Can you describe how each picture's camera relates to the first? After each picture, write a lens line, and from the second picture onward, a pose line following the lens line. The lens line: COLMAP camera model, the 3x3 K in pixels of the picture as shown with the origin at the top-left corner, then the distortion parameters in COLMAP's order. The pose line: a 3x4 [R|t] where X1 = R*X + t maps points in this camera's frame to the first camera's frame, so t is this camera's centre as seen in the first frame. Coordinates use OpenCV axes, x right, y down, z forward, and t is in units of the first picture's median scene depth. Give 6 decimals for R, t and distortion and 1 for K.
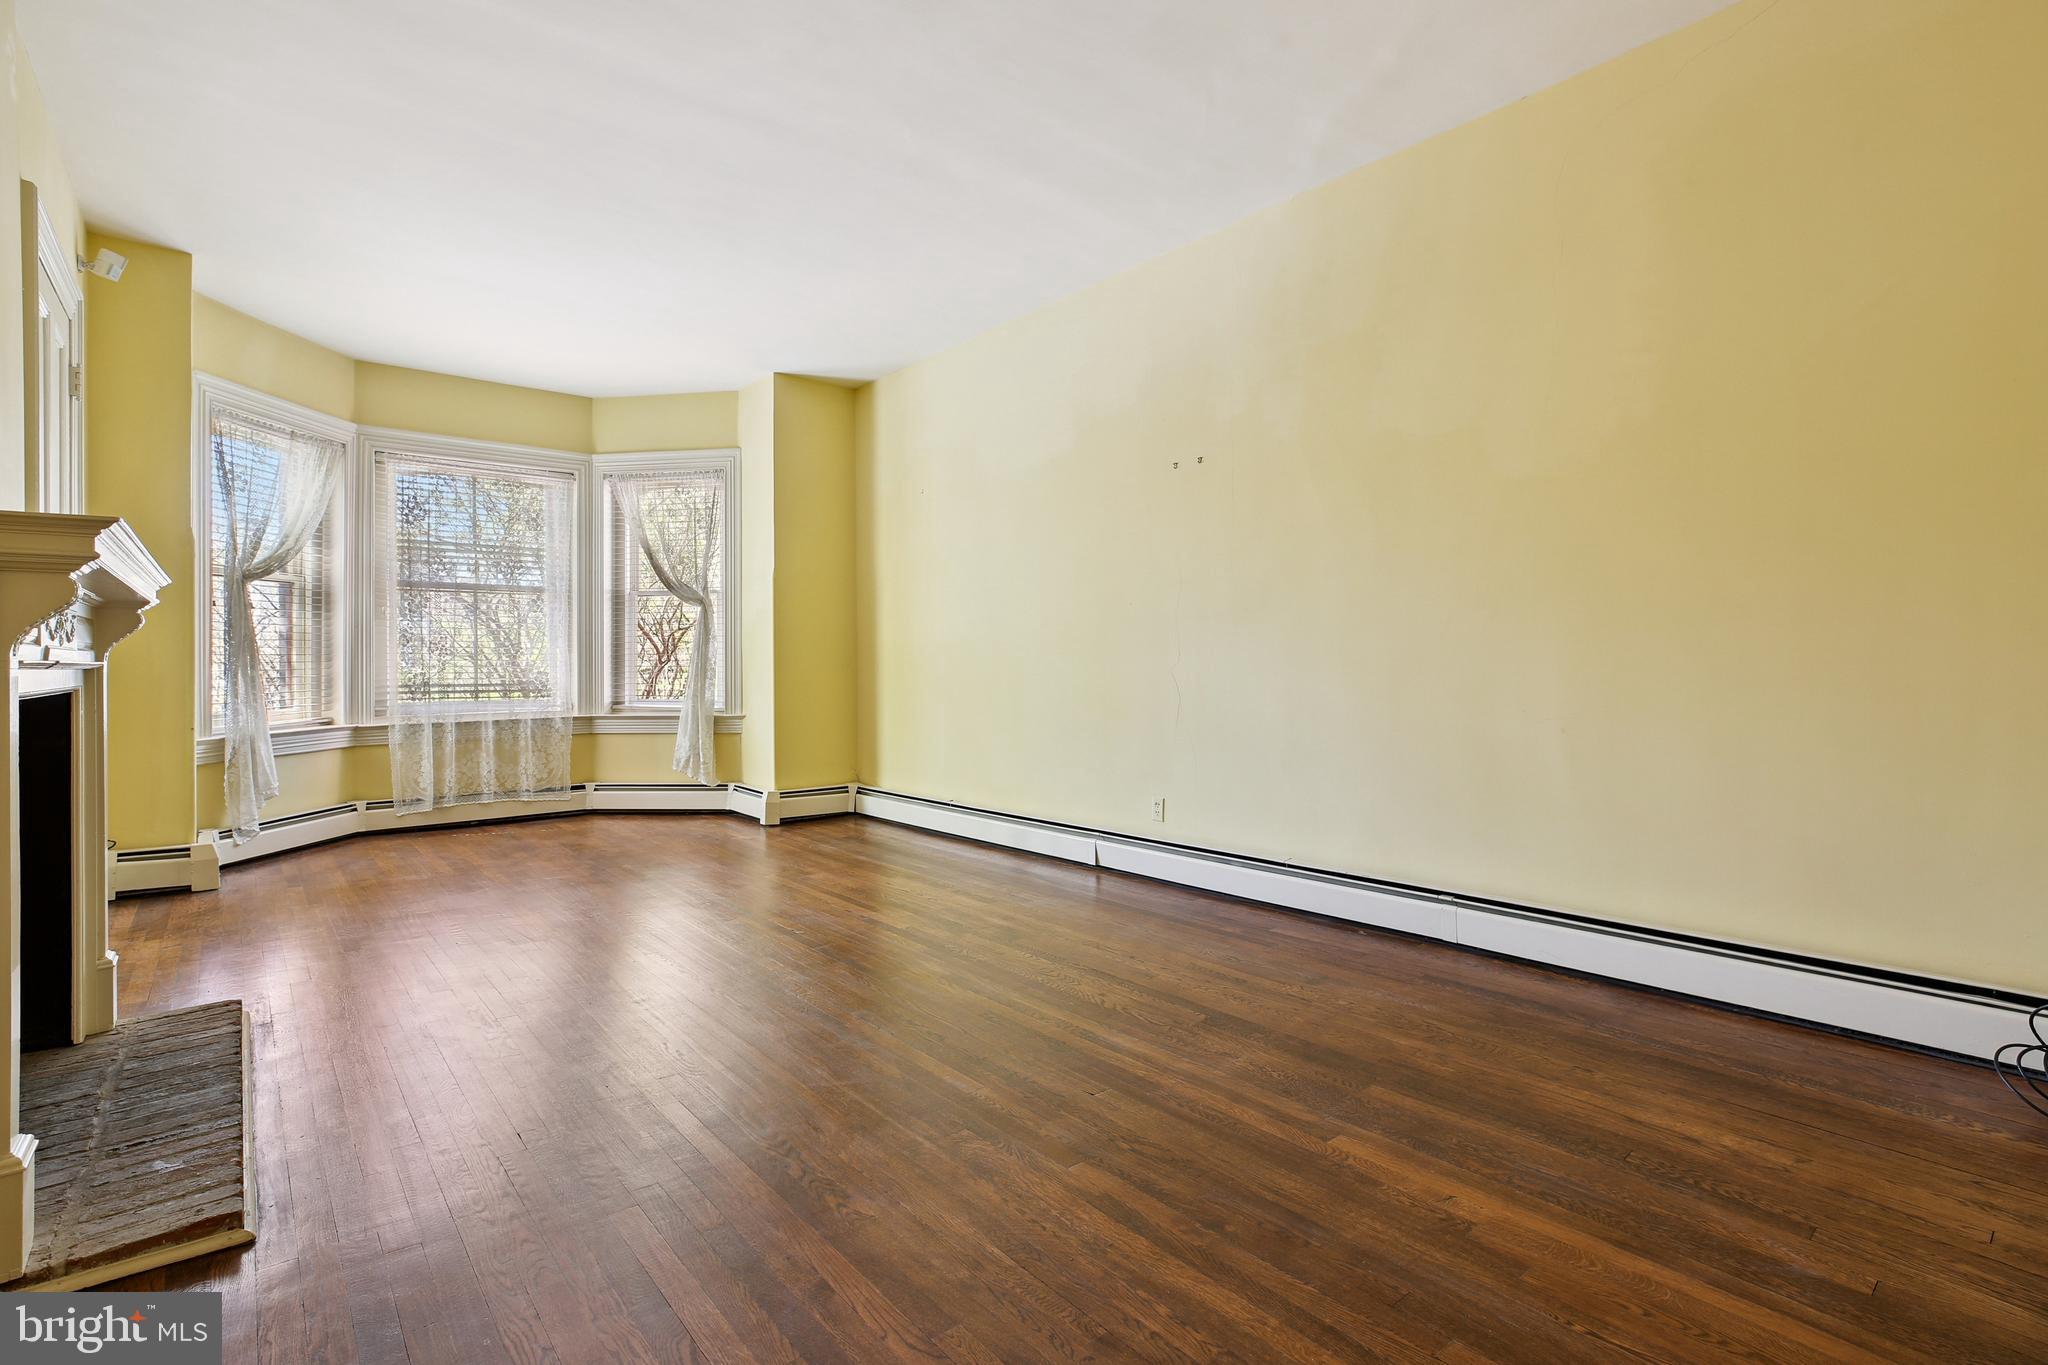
lens RADIAL K [[949.5, 0, 1041.1], [0, 949.5, 666.6], [0, 0, 1]] dist [-0.013985, 0.002721]
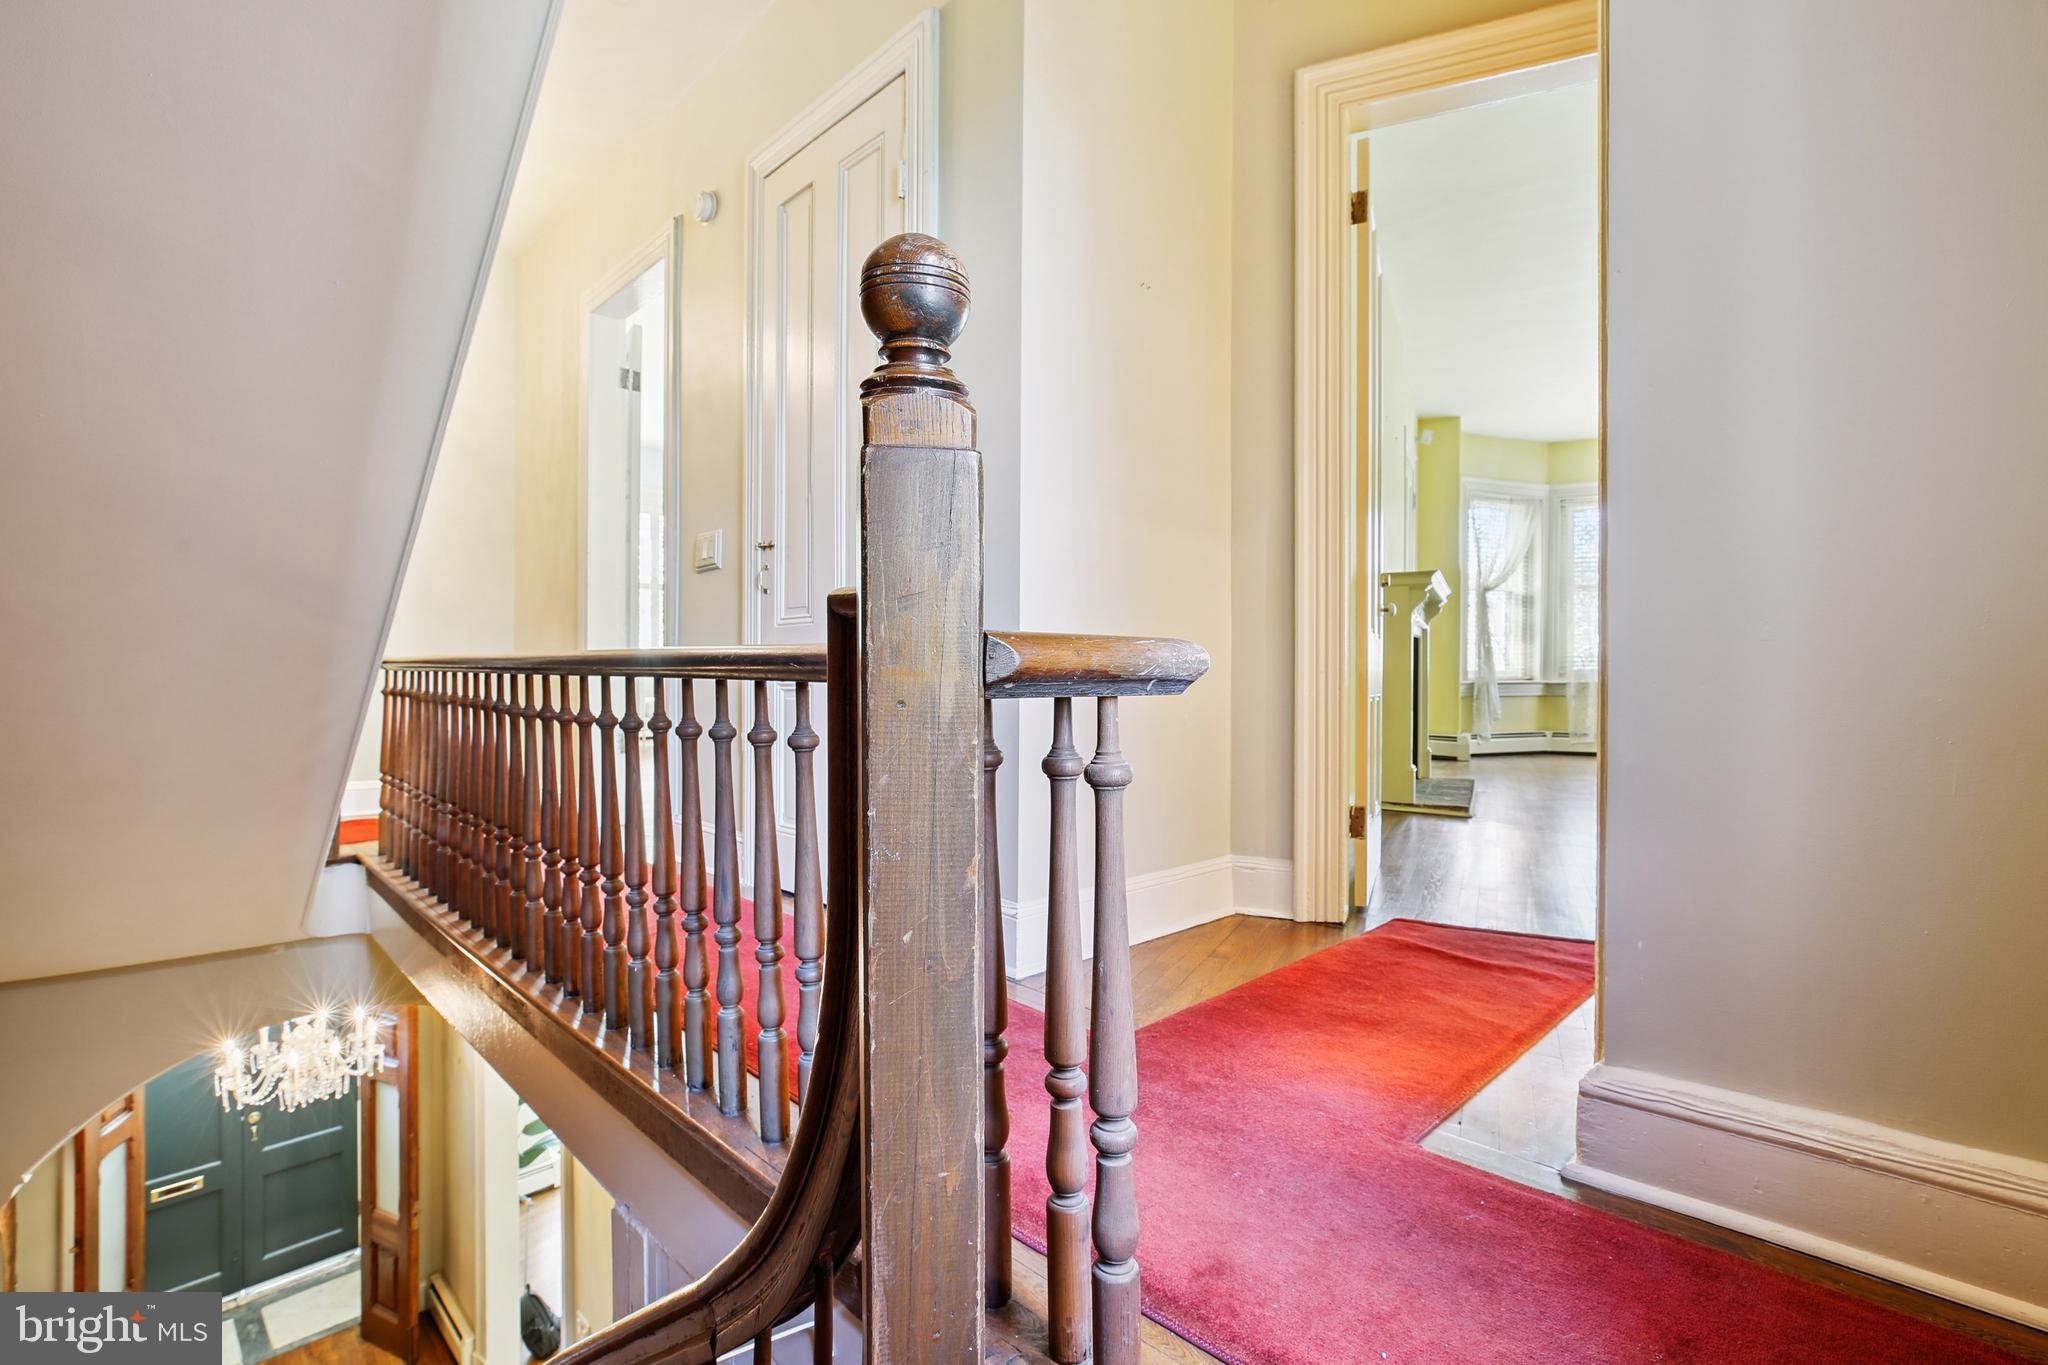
lens RADIAL K [[949.5, 0, 1037.5], [0, 949.5, 671.0], [0, 0, 1]] dist [-0.013985, 0.002721]
pose [[0.403903, 0.009912, -0.914748, 0.413891], [-0.009088, 0.999935, 0.006823, 0.050510], [0.914757, 0.005557, 0.403967, -0.453264]]
